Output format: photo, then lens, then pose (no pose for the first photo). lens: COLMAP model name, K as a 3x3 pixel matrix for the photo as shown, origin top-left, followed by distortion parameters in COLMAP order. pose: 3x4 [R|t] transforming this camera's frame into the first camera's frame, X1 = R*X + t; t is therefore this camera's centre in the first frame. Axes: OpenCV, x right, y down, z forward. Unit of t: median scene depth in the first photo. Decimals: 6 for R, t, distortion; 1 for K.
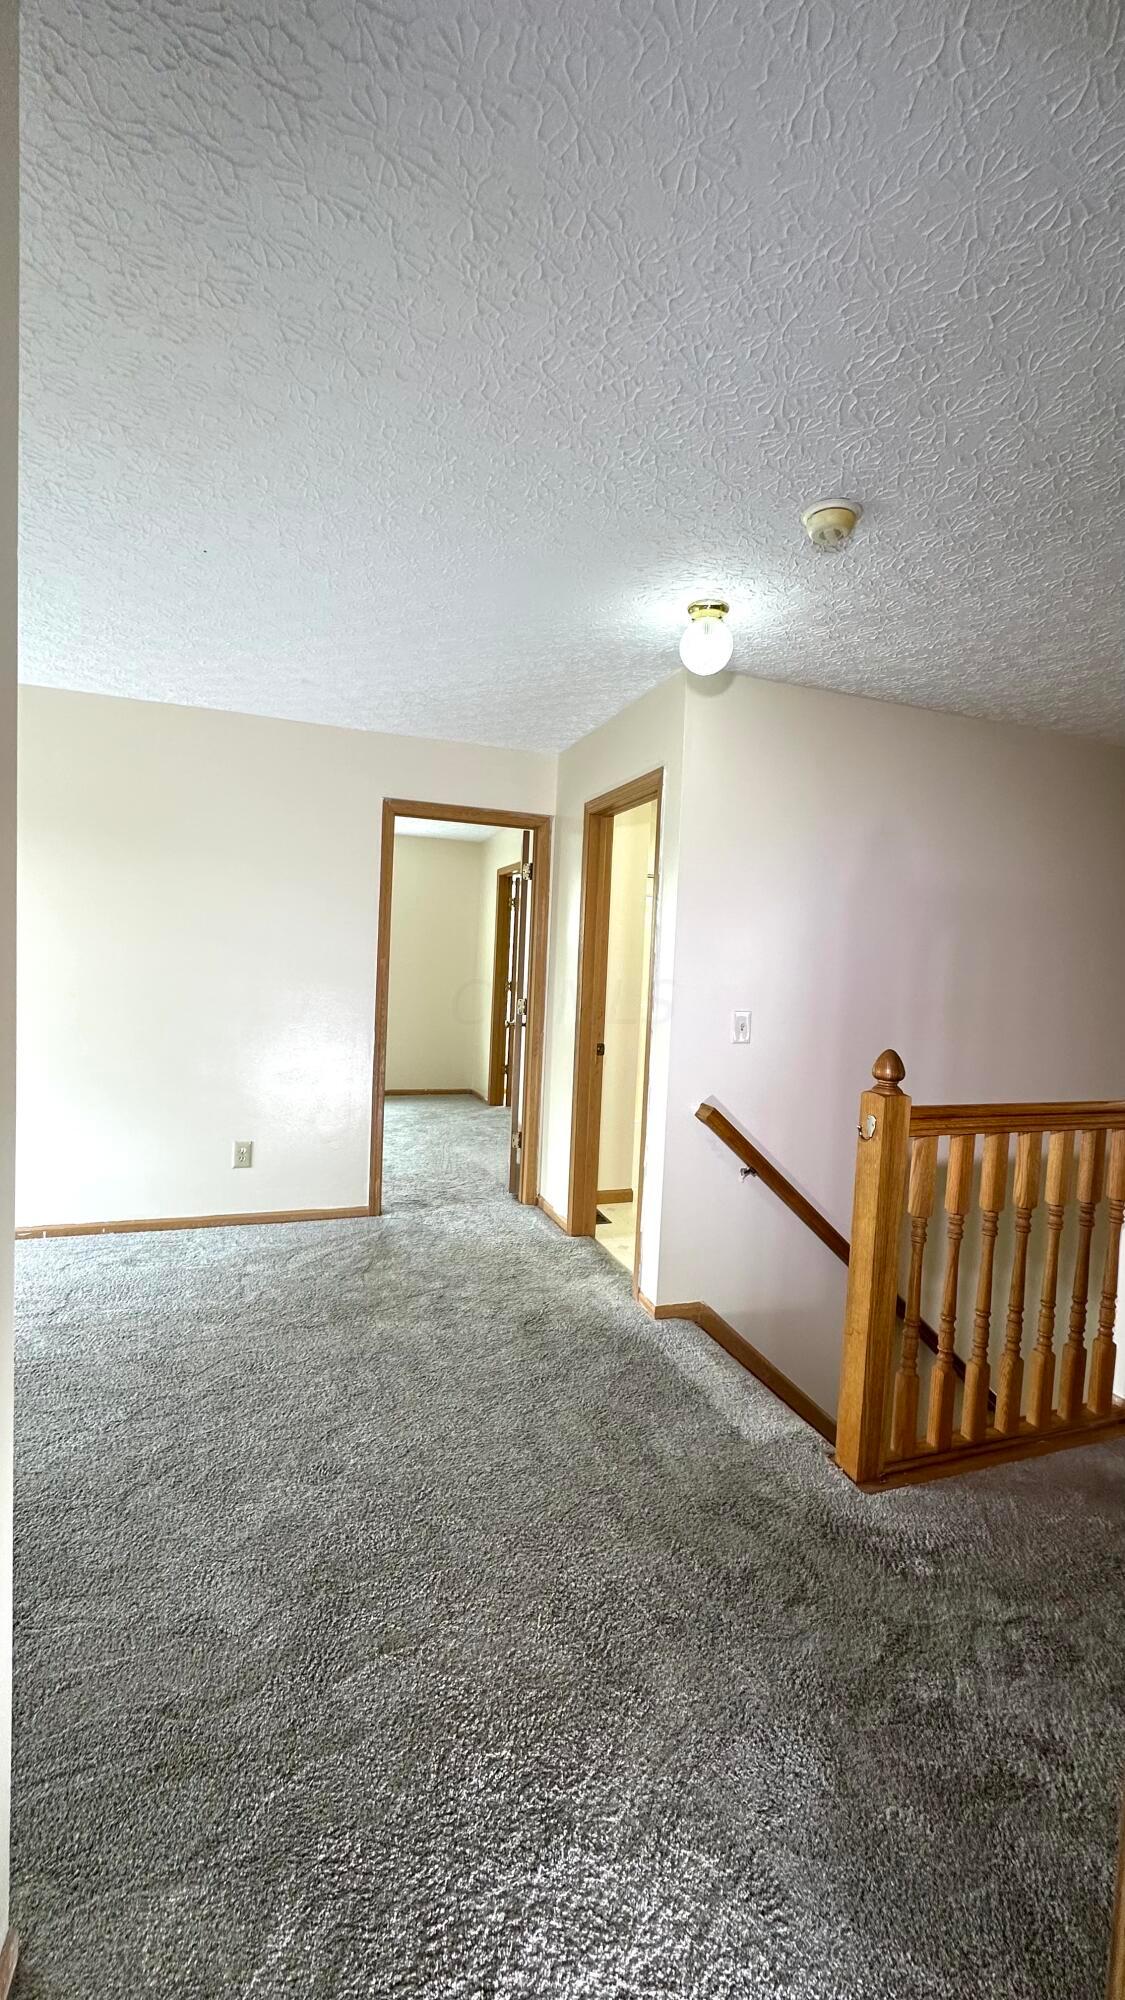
lens RADIAL K [[811.4, 0, 561.3], [0, 811.4, 1001.3], [0, 0, 1]] dist [-0.002524, -0.000042]
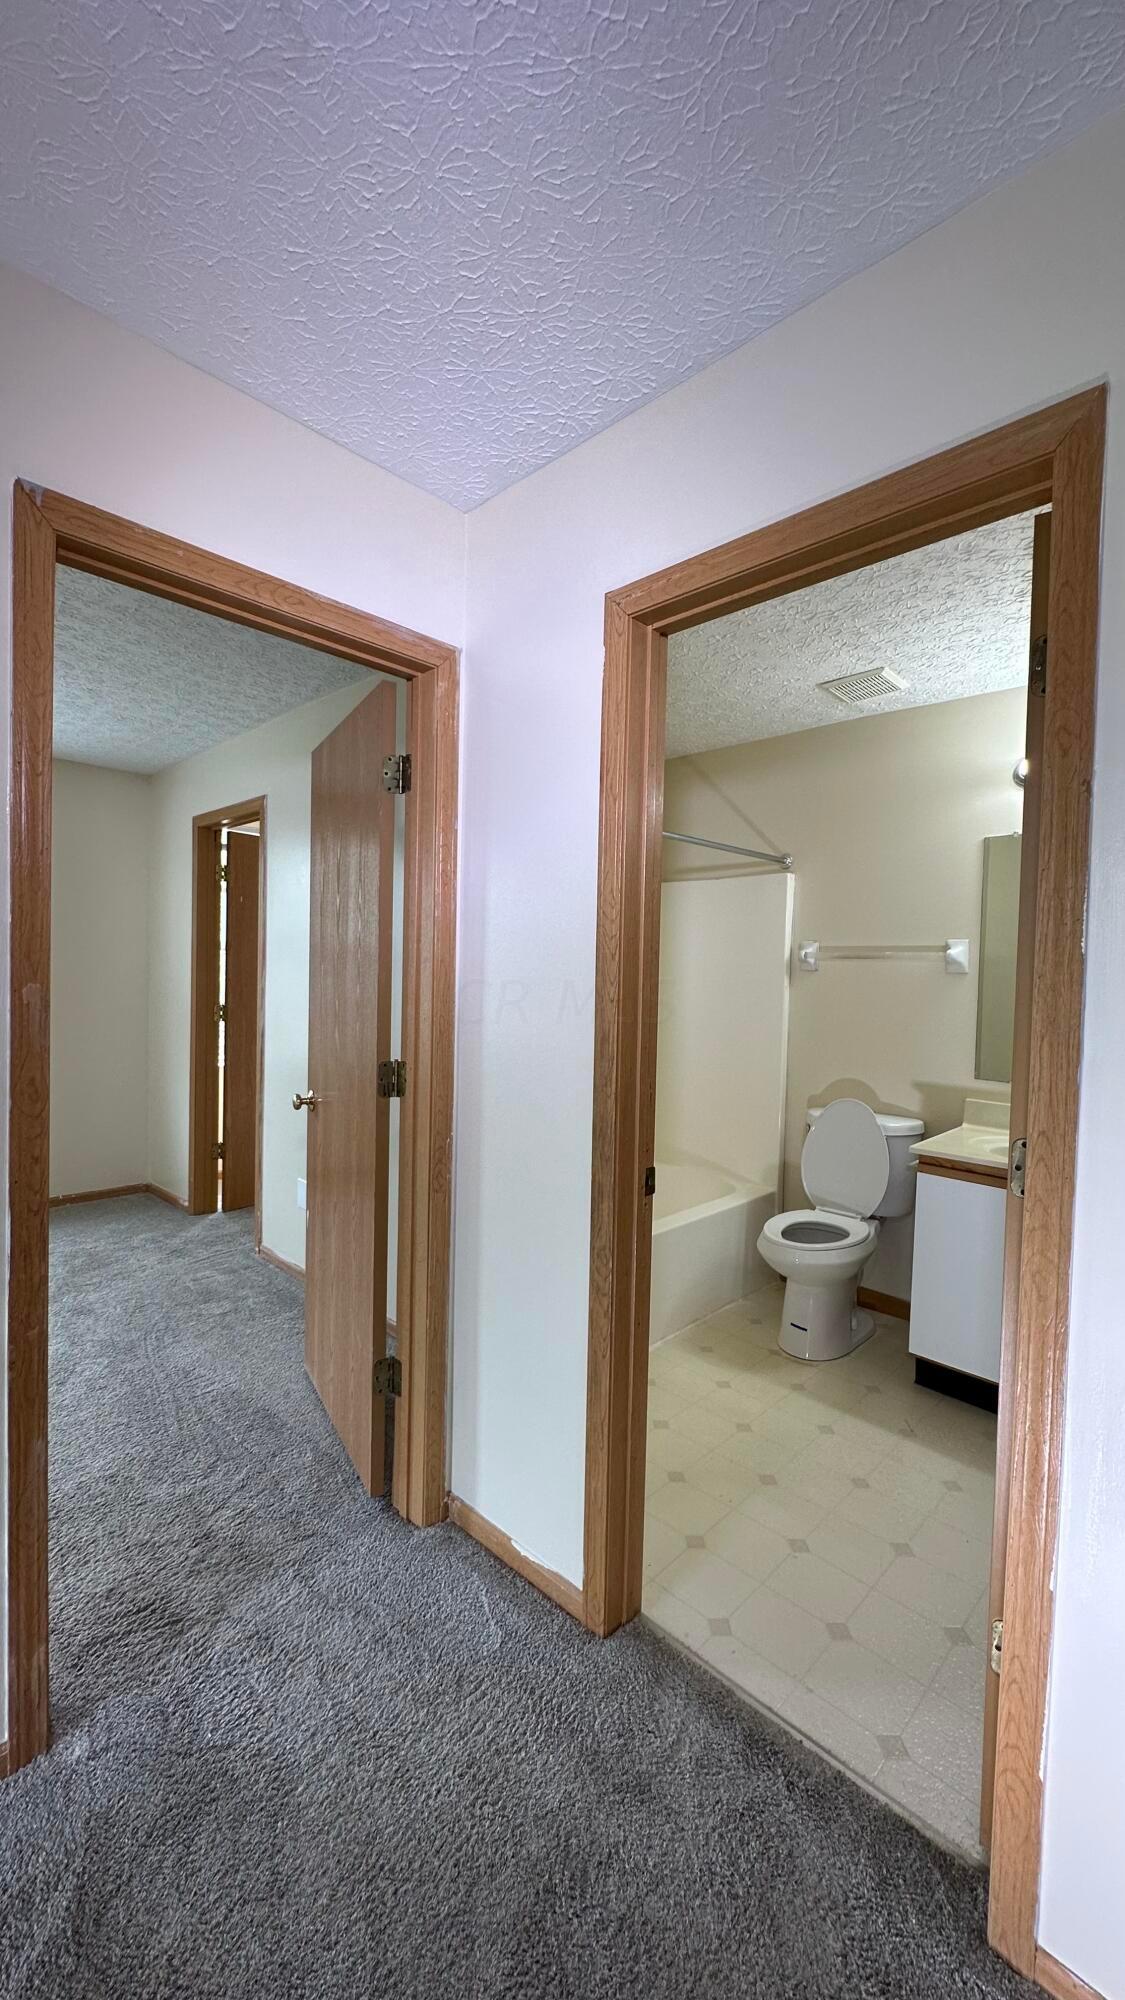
lens RADIAL K [[811.4, 0, 560.3], [0, 811.4, 997.5], [0, 0, 1]] dist [-0.002524, -0.000042]
pose [[0.902941, -0.036442, 0.428217, -0.158216], [0.039183, 0.999229, 0.002415, -0.036857], [-0.427975, 0.014598, 0.903673, 0.577747]]
